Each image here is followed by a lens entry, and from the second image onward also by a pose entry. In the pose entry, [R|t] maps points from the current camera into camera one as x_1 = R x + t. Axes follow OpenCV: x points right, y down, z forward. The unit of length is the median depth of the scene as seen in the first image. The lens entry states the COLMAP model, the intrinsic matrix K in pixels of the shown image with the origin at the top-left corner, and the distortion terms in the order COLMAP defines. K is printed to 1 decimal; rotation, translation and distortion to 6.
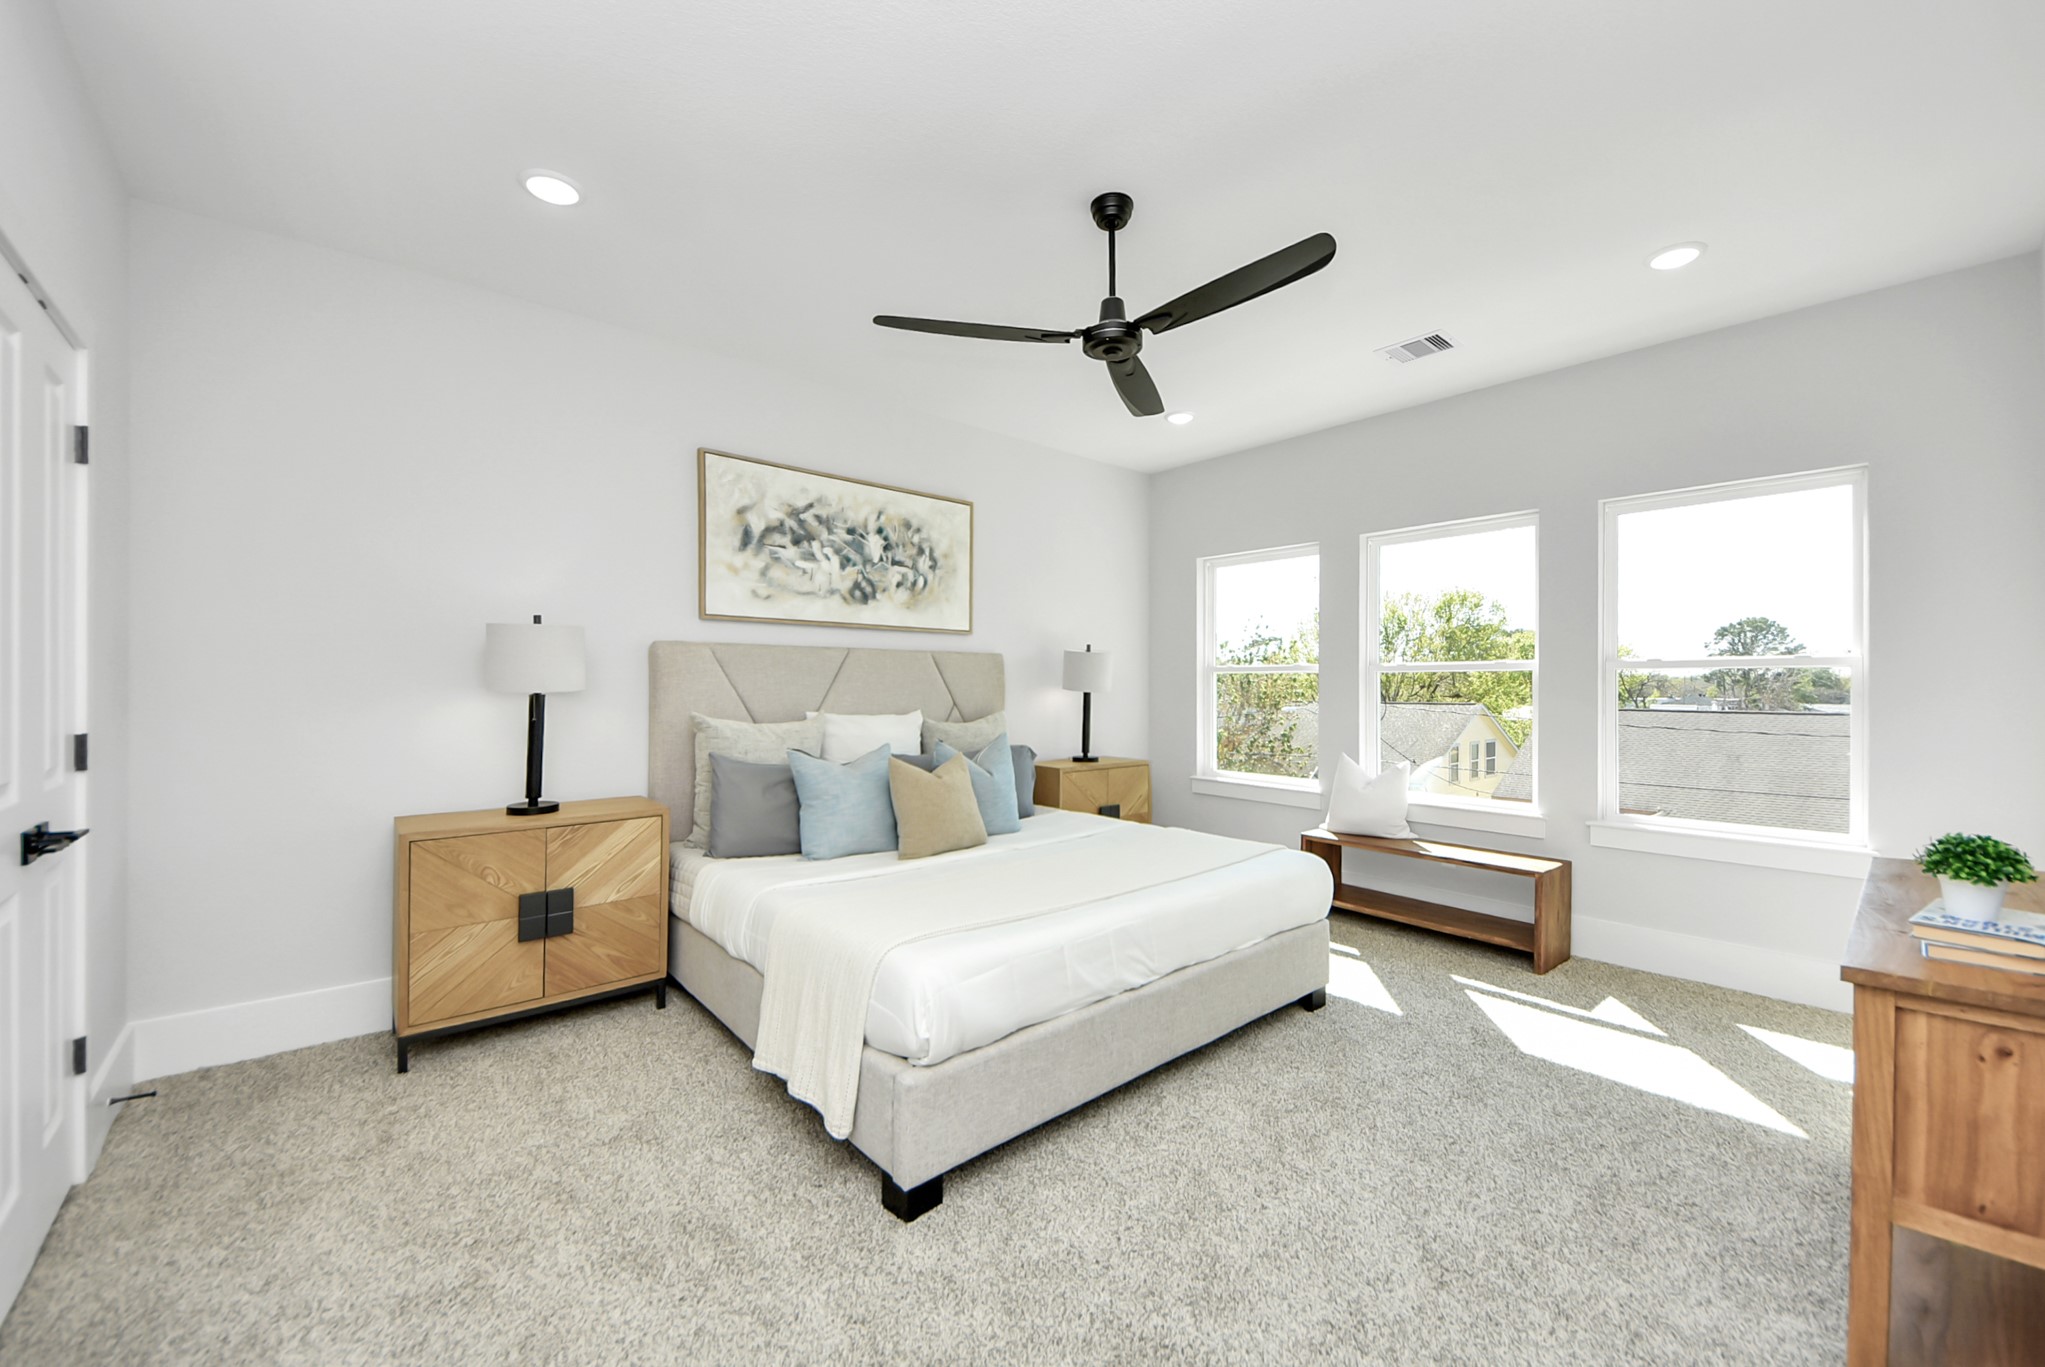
lens RADIAL K [[756.6, 0, 1023.3], [0, 756.6, 682.2], [0, 0, 1]] dist [-0.015081, -0.000724]
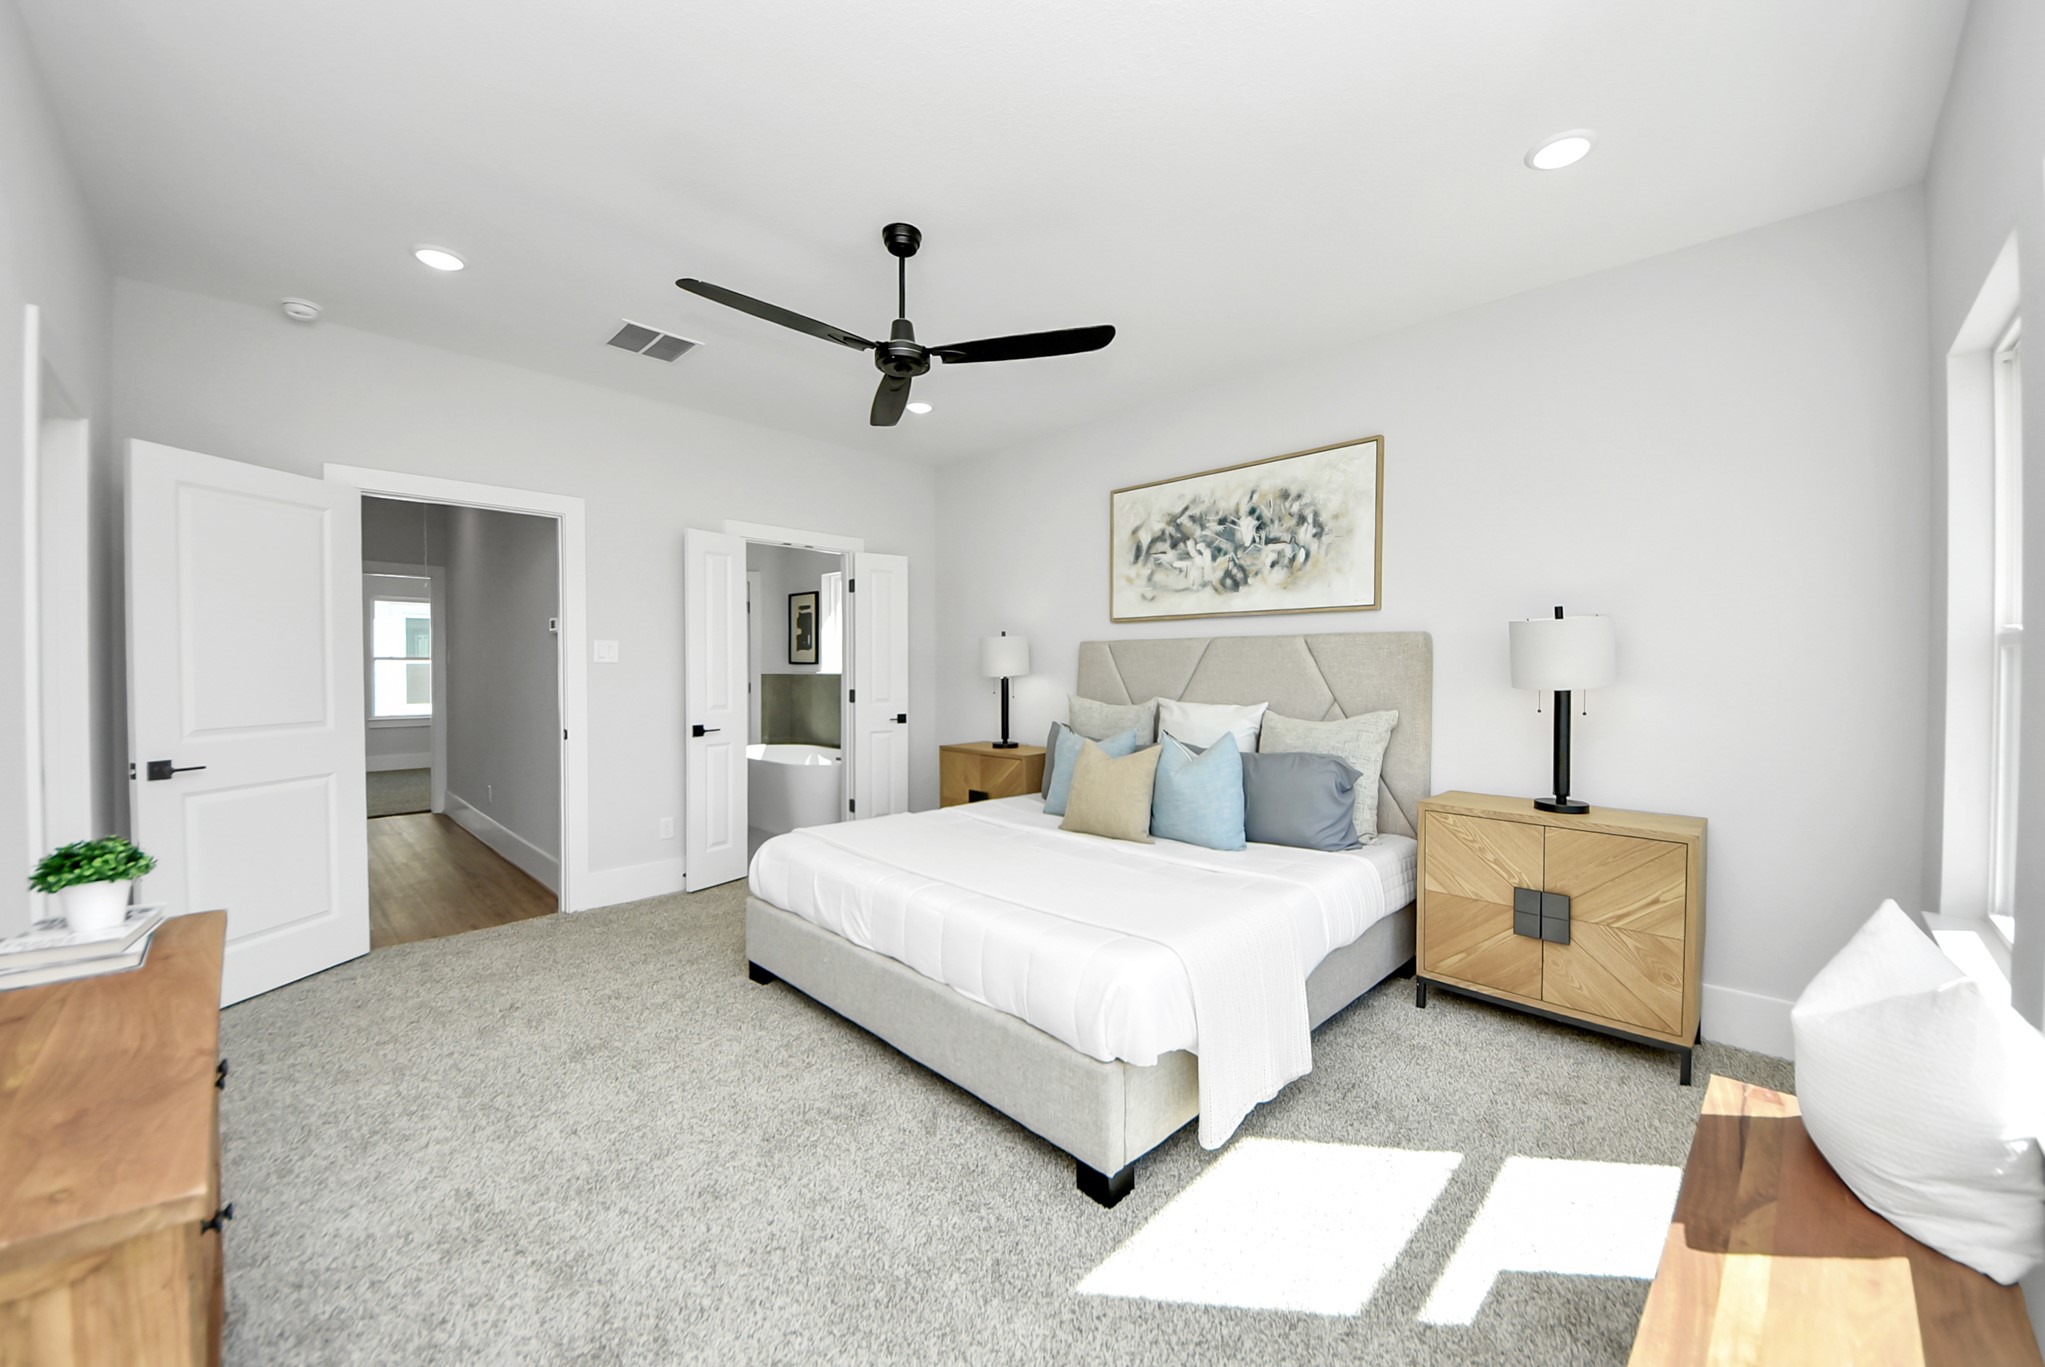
lens RADIAL K [[756.6, 0, 1023.7], [0, 756.6, 676.1], [0, 0, 1]] dist [-0.015081, -0.000724]
pose [[0.041586, 0.003200, -0.999130, 0.760946], [-0.008404, 0.999961, 0.002853, 0.005725], [0.999100, 0.008278, 0.041611, 0.691753]]
